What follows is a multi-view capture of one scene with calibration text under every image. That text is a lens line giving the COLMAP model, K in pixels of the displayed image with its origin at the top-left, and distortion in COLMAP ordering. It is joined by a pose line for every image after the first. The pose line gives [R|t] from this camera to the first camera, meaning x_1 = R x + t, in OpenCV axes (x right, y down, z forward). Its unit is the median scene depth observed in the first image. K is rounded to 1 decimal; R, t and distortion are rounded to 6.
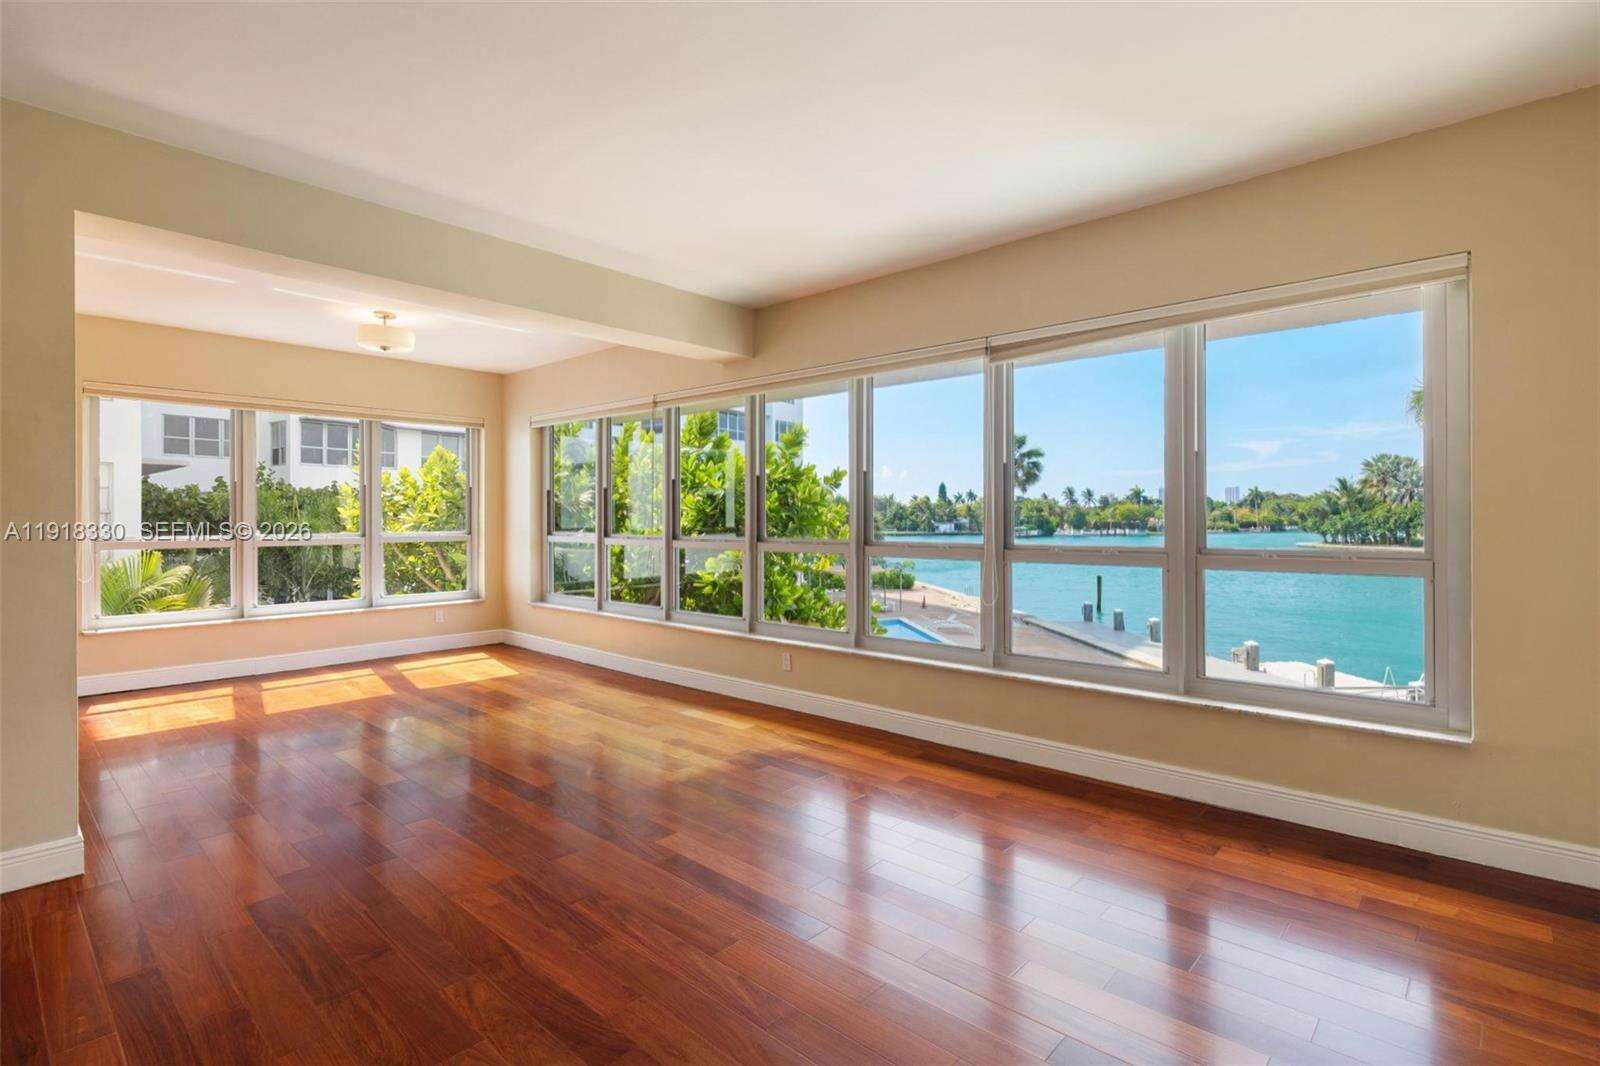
lens RADIAL K [[764.6, 0, 800.7], [0, 764.6, 518.7], [0, 0, 1]] dist [-0.000154, 0.000328]
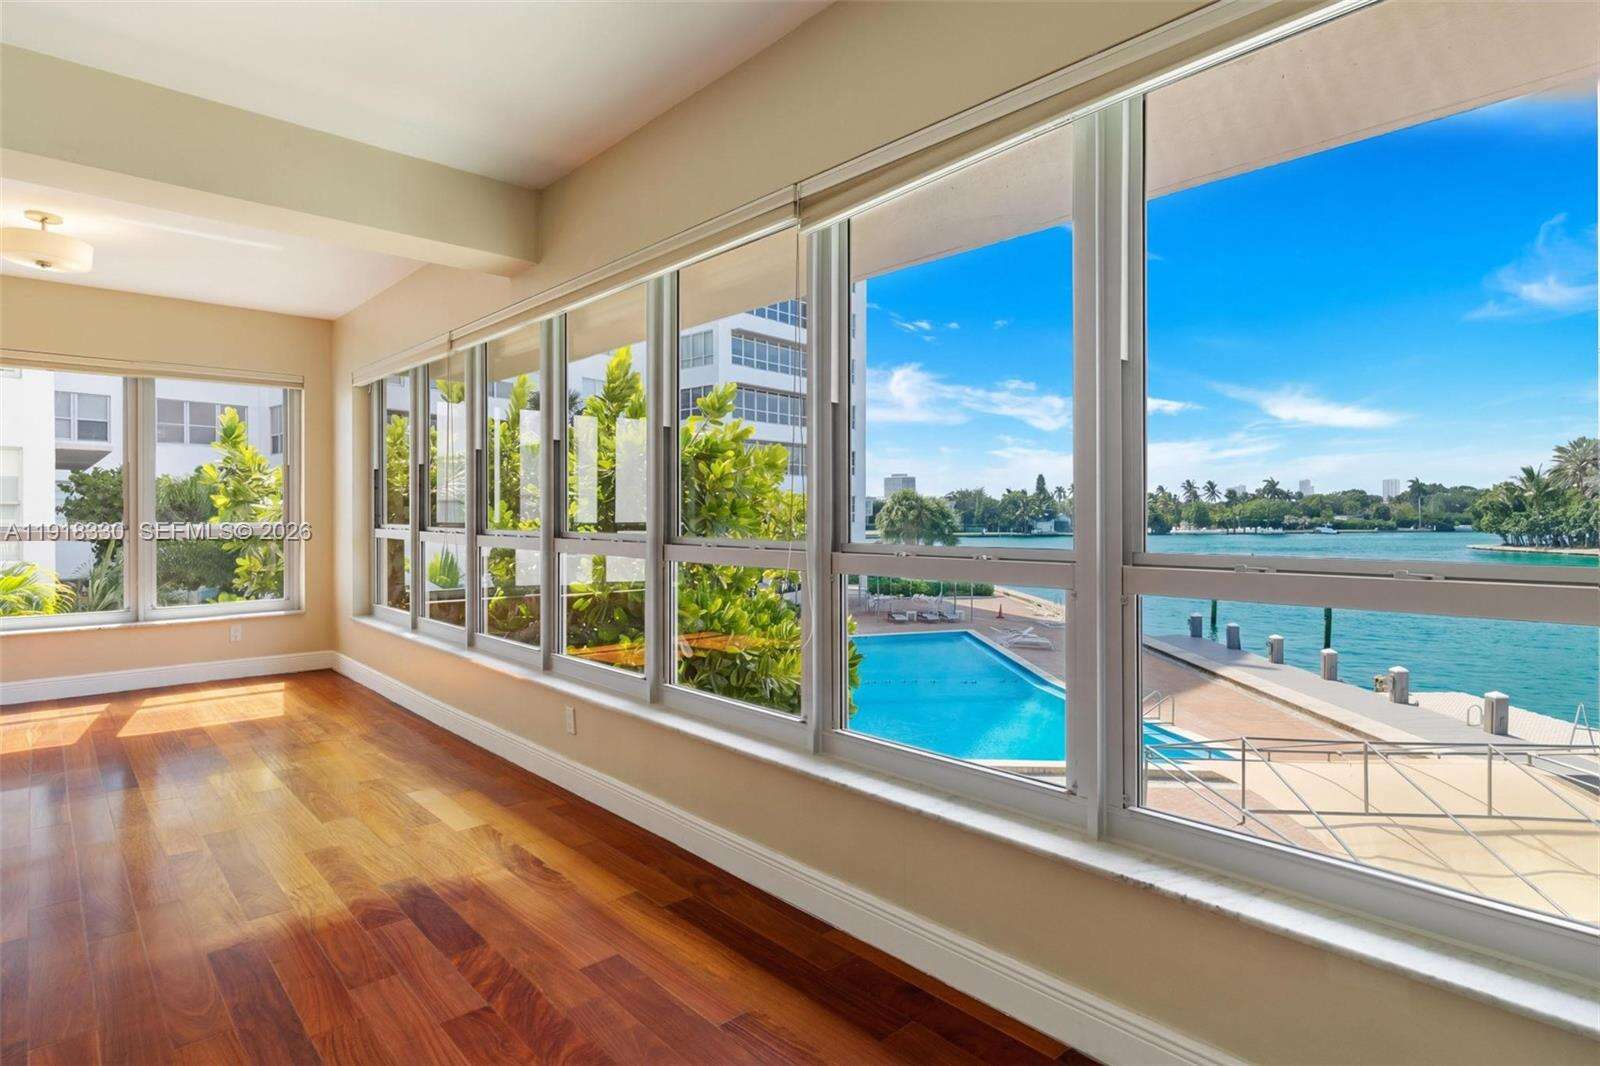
lens RADIAL K [[843.6, 0, 806.2], [0, 843.6, 524.6], [0, 0, 1]] dist [-0.000418, -0.000959]
pose [[0.995668, 0.003652, -0.092903, 0.105368], [-0.002549, 0.999925, 0.011985, 0.003753], [0.092940, -0.011696, 0.995603, 0.124482]]
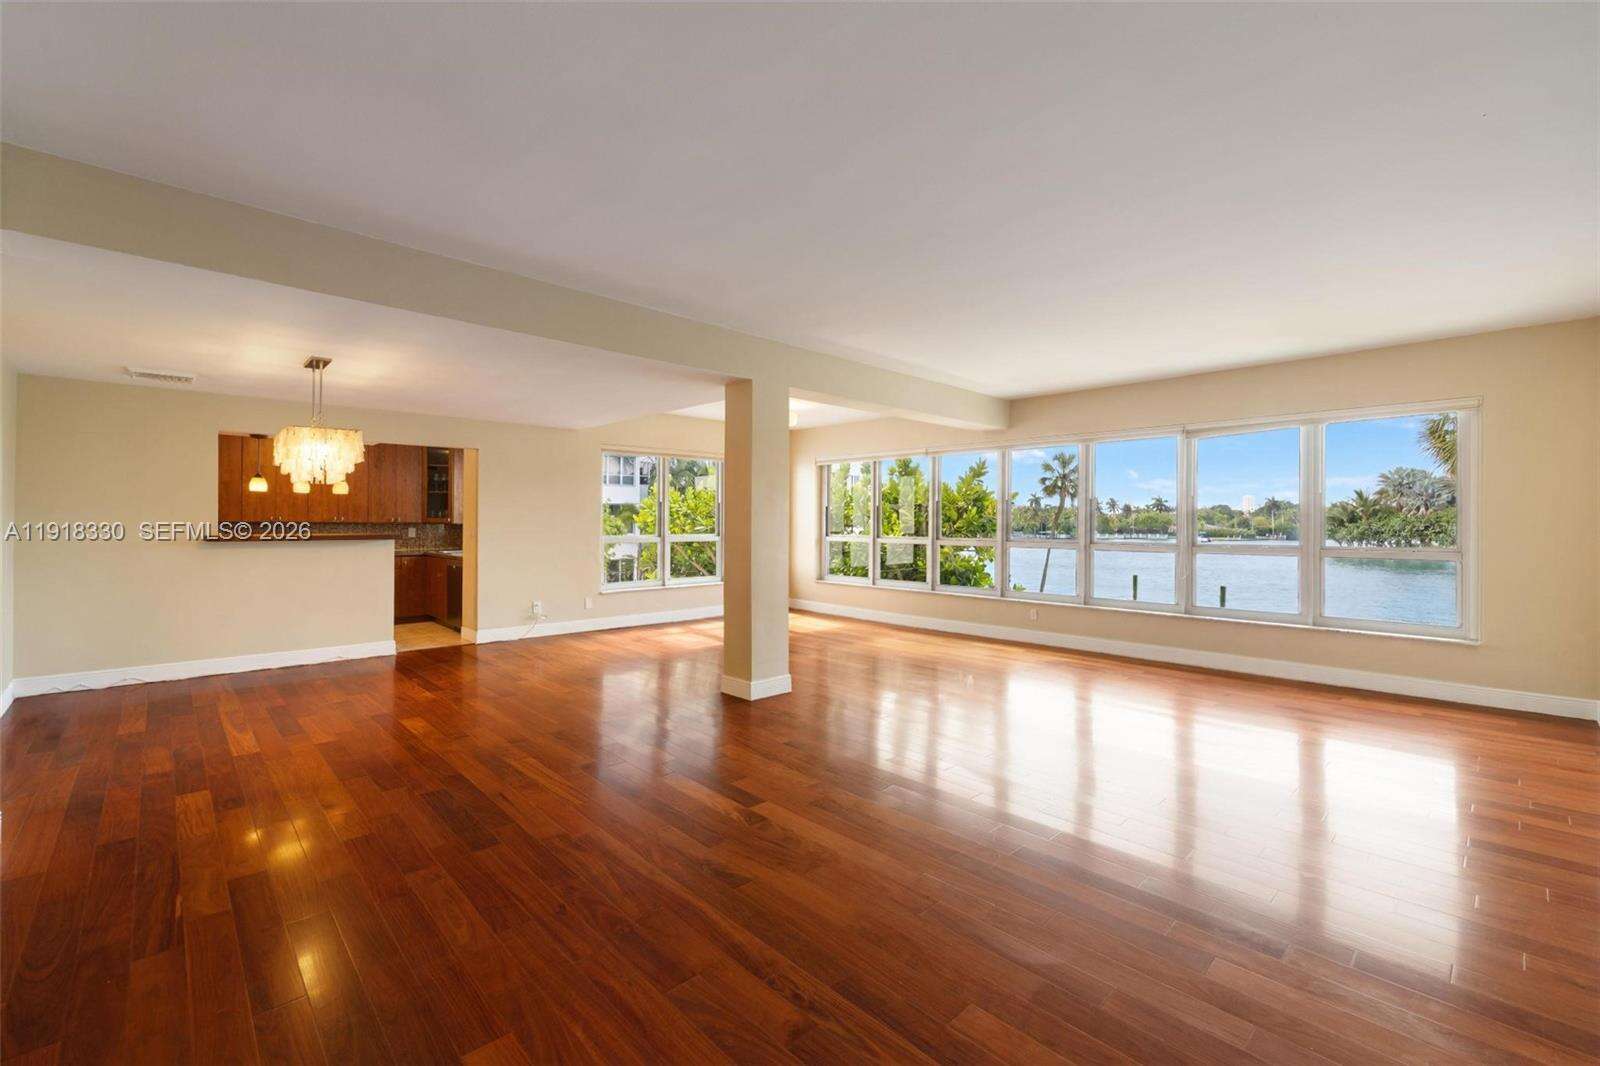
lens RADIAL K [[671.2, 0, 789.0], [0, 671.2, 529.8], [0, 0, 1]] dist [0.003704, 0.000380]
pose [[0.996518, 0.008412, -0.082958, -0.177404], [-0.007498, 0.999908, 0.011324, -0.003151], [0.083046, -0.010662, 0.996489, -0.206340]]
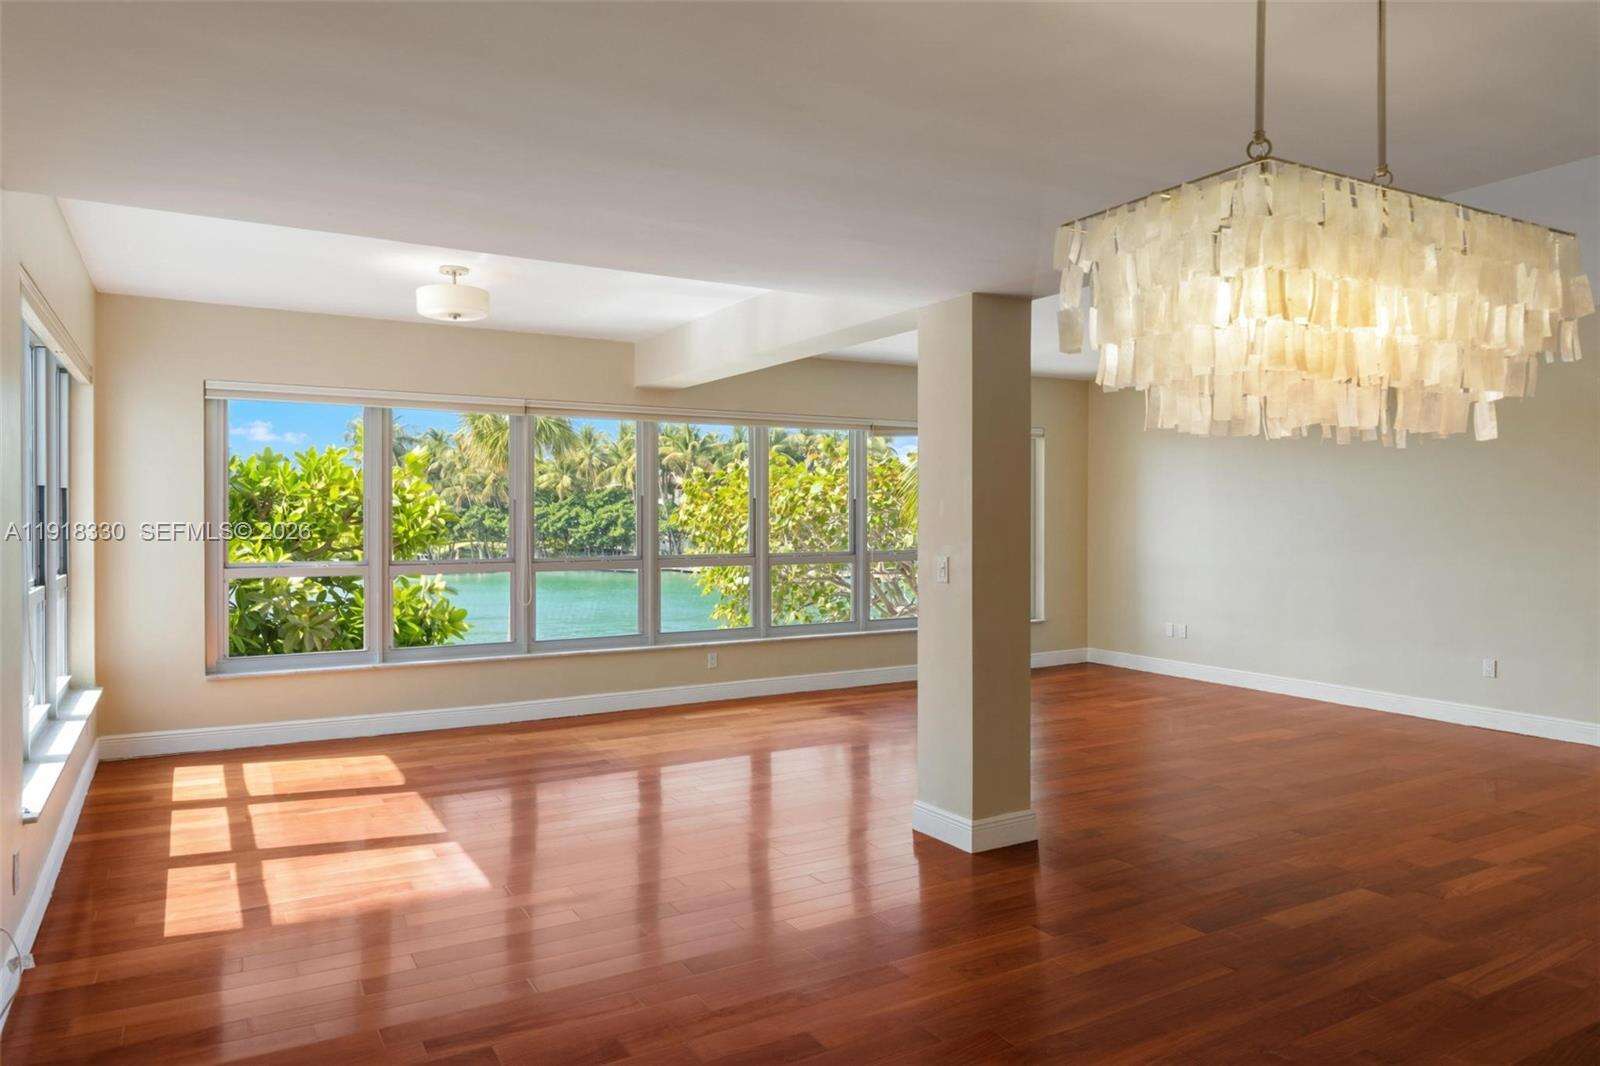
lens RADIAL K [[1024.8, 0, 792.9], [0, 1024.8, 542.8], [0, 0, 1]] dist [0.002692, -0.005552]
pose [[0.304007, -0.015058, 0.952551, -0.611854], [0.005563, 0.999886, 0.014031, -0.005462], [-0.952654, 0.001033, 0.304056, 0.171551]]
